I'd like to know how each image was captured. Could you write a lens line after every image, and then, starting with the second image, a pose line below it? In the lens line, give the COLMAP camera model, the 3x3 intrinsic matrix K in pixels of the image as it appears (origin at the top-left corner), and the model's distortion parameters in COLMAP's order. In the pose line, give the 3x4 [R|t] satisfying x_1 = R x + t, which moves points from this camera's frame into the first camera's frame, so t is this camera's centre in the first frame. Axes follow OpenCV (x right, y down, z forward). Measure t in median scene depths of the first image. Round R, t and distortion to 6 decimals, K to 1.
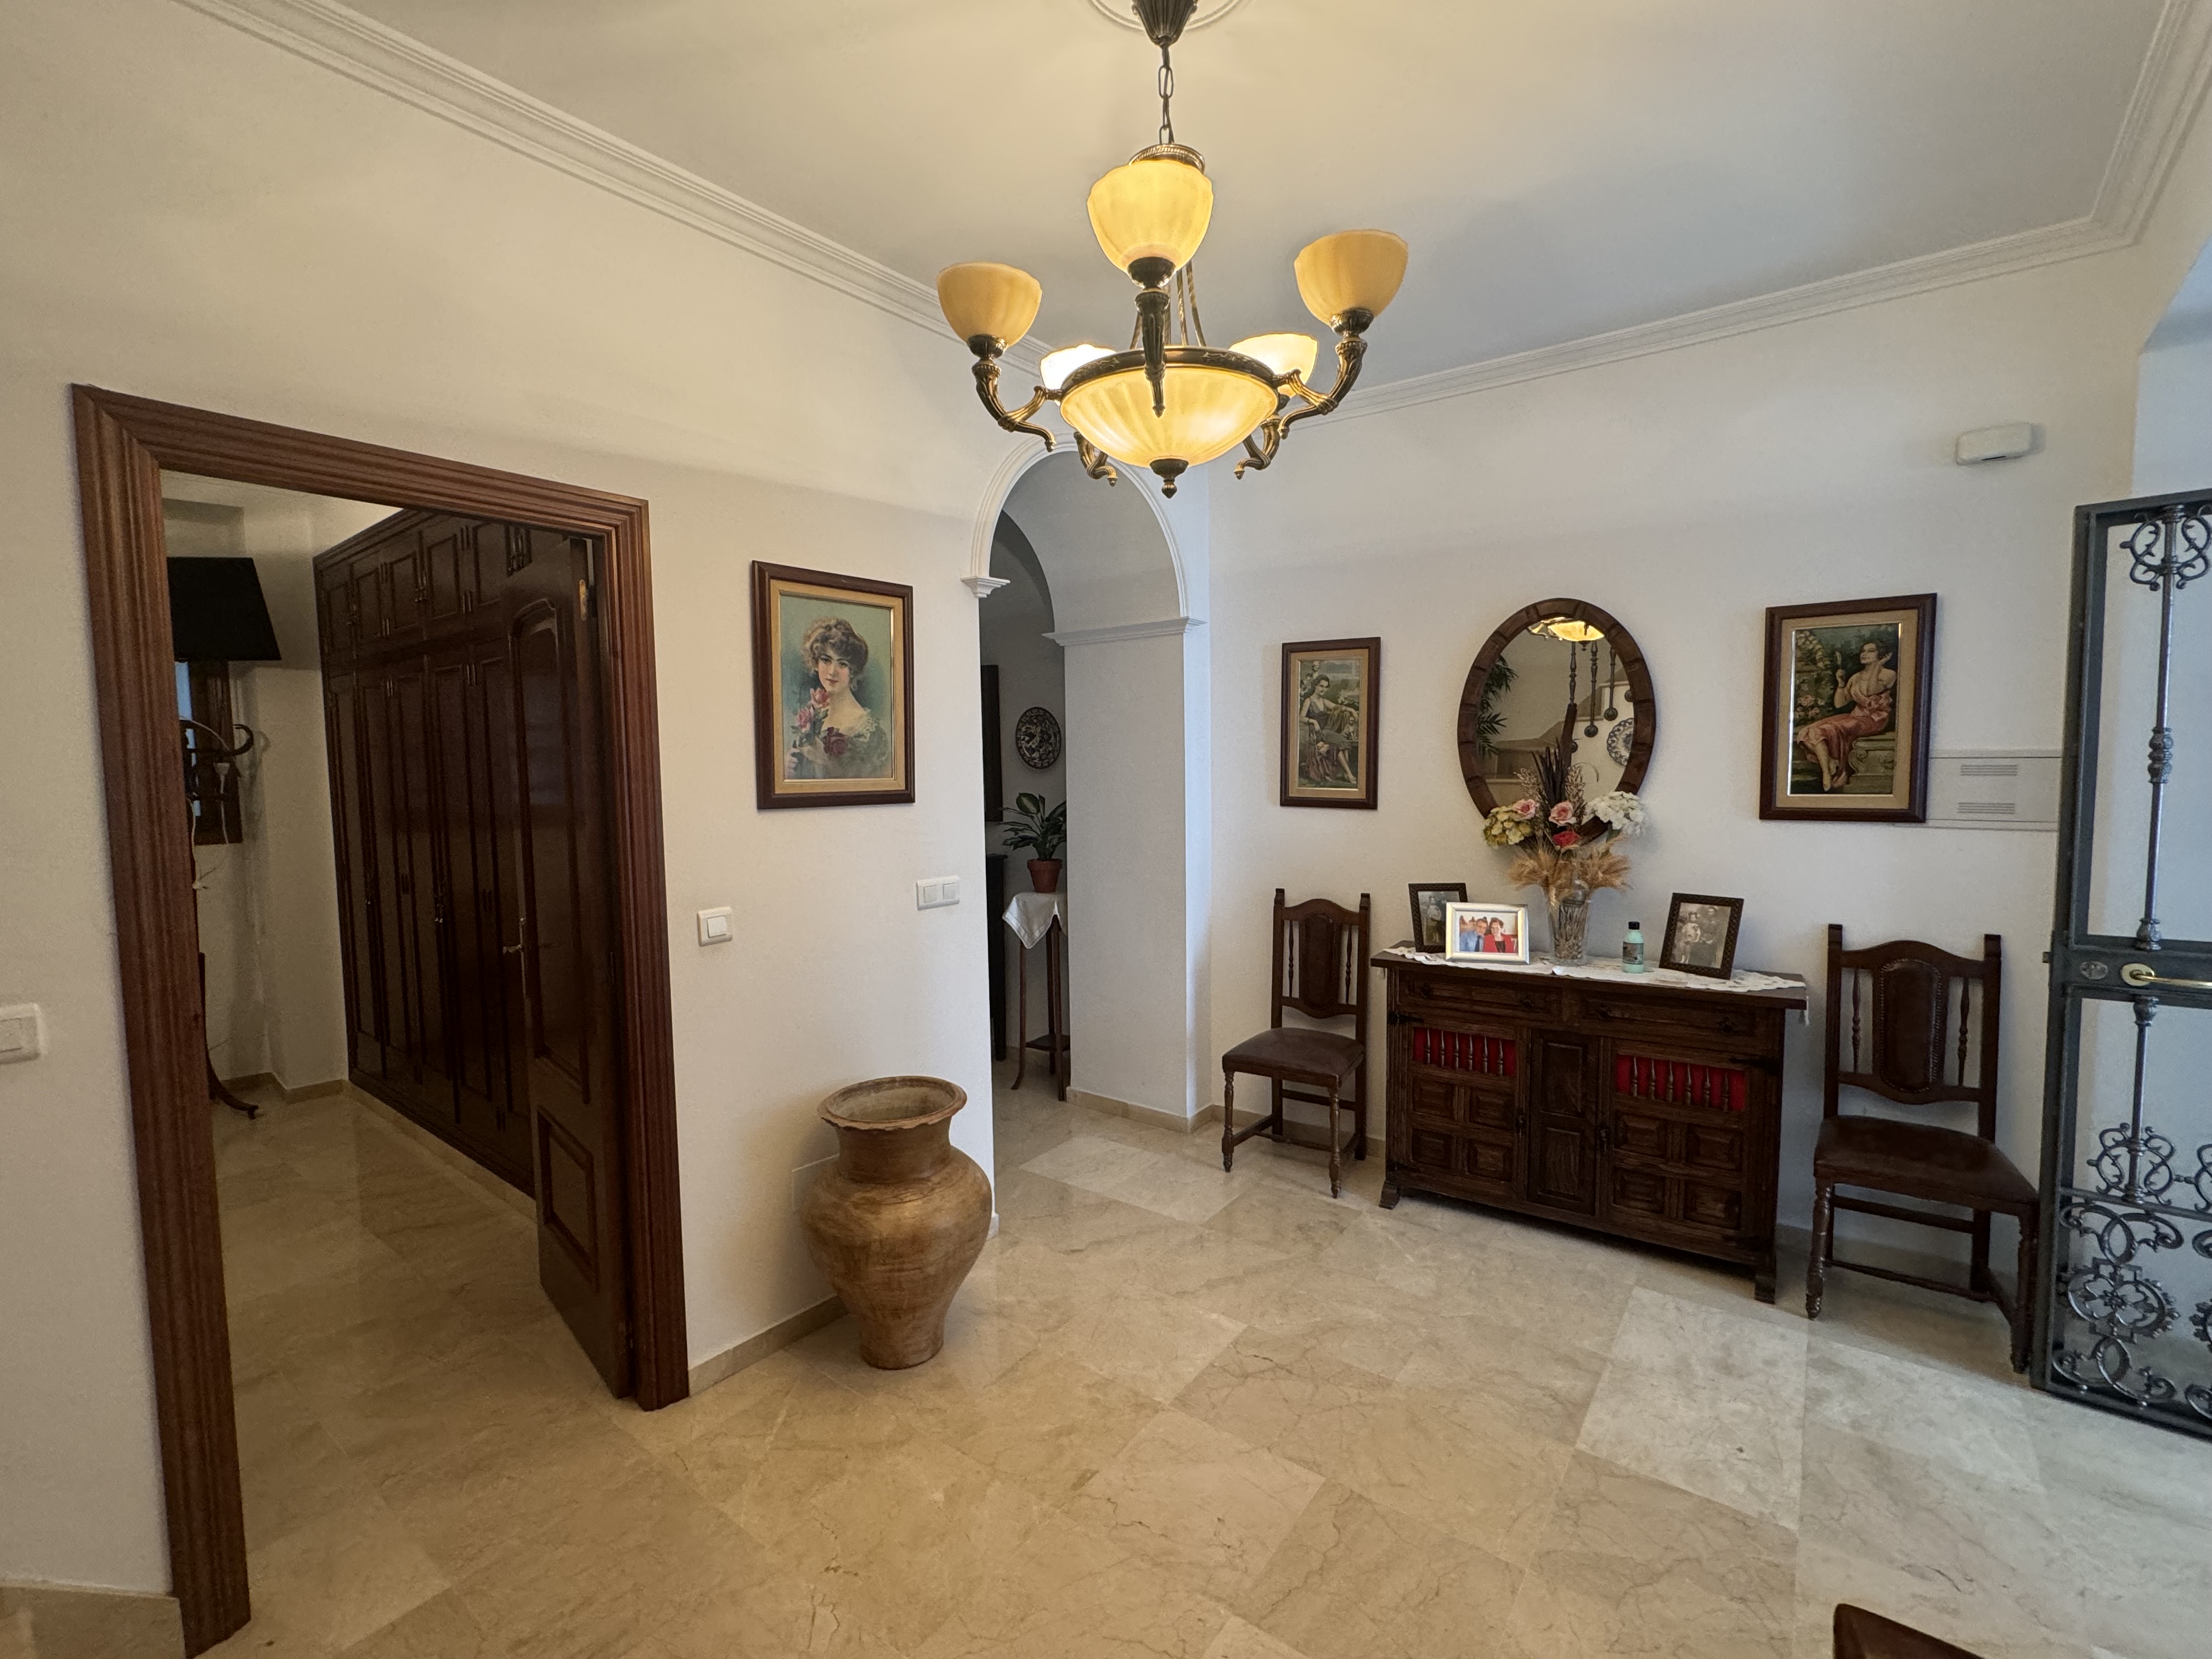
lens RADIAL K [[959.0, 0, 1096.2], [0, 959.0, 828.6], [0, 0, 1]] dist [-0.004957, 0.000389]
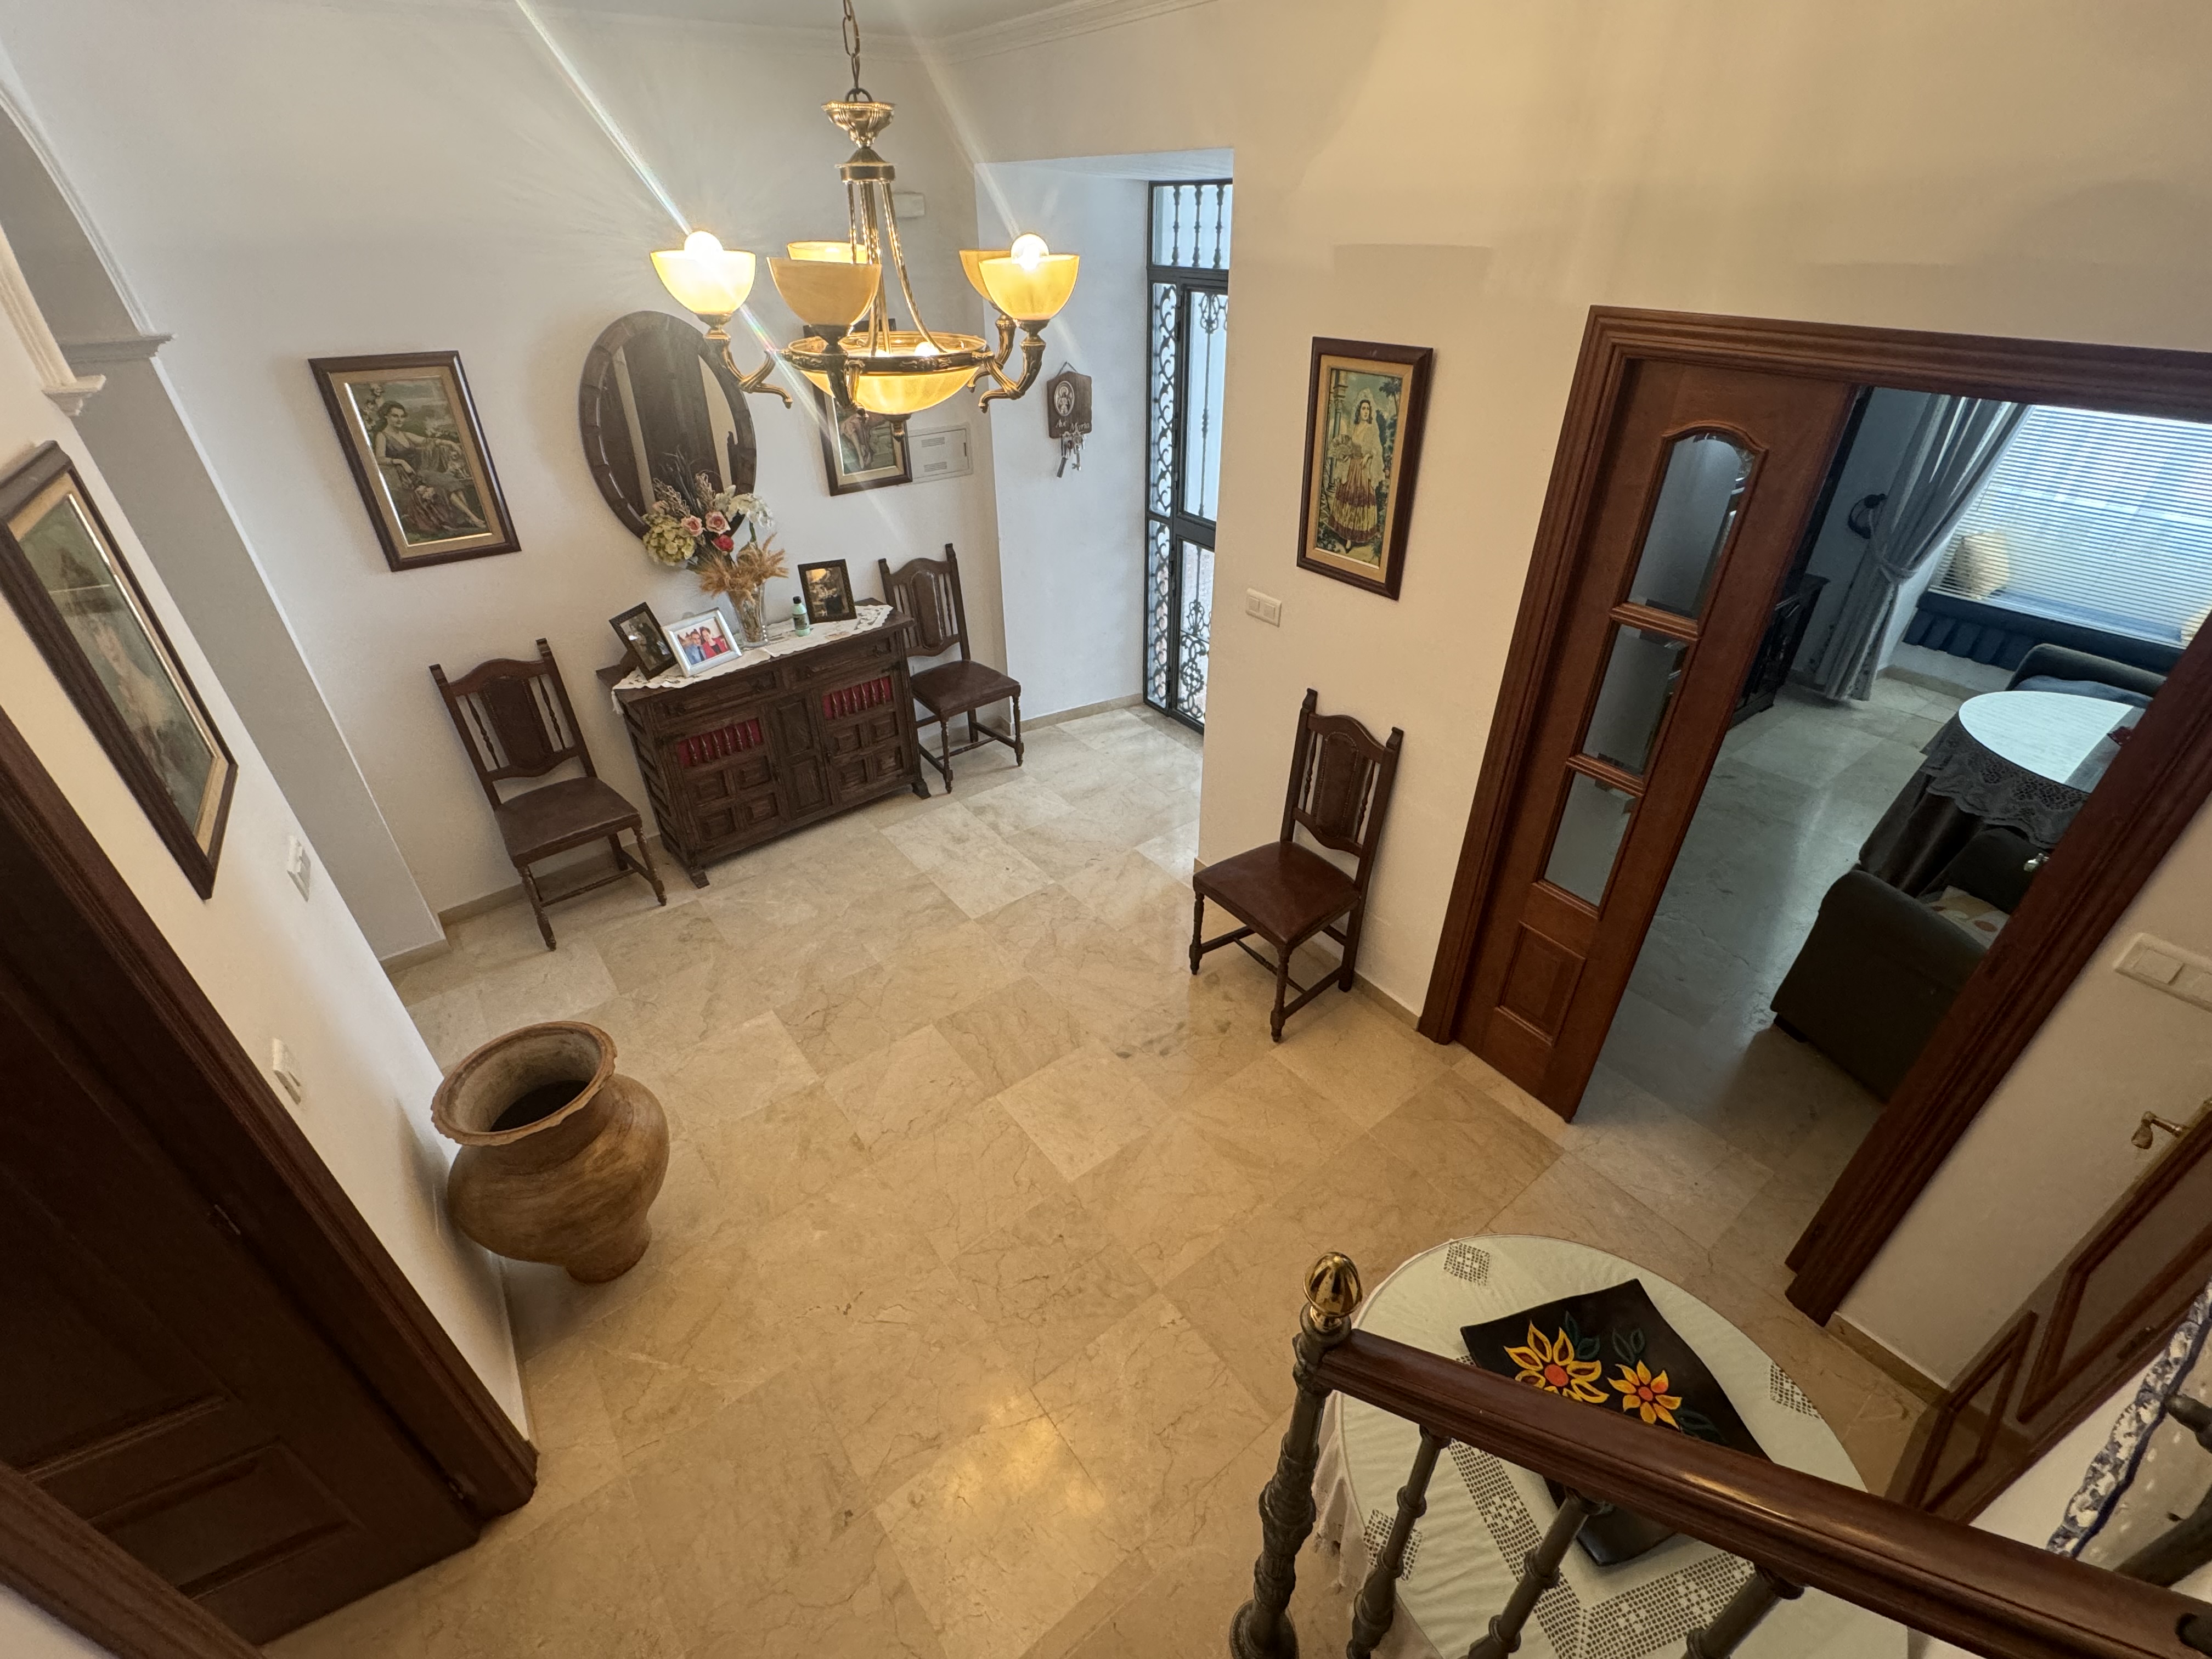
lens RADIAL K [[959.0, 0, 1104.4], [0, 959.0, 830.8], [0, 0, 1]] dist [-0.004957, 0.000389]
pose [[0.264928, -0.518660, 0.812899, -0.524250], [0.072787, 0.851373, 0.519486, -0.263091], [-0.961517, -0.078458, 0.263304, 0.202879]]
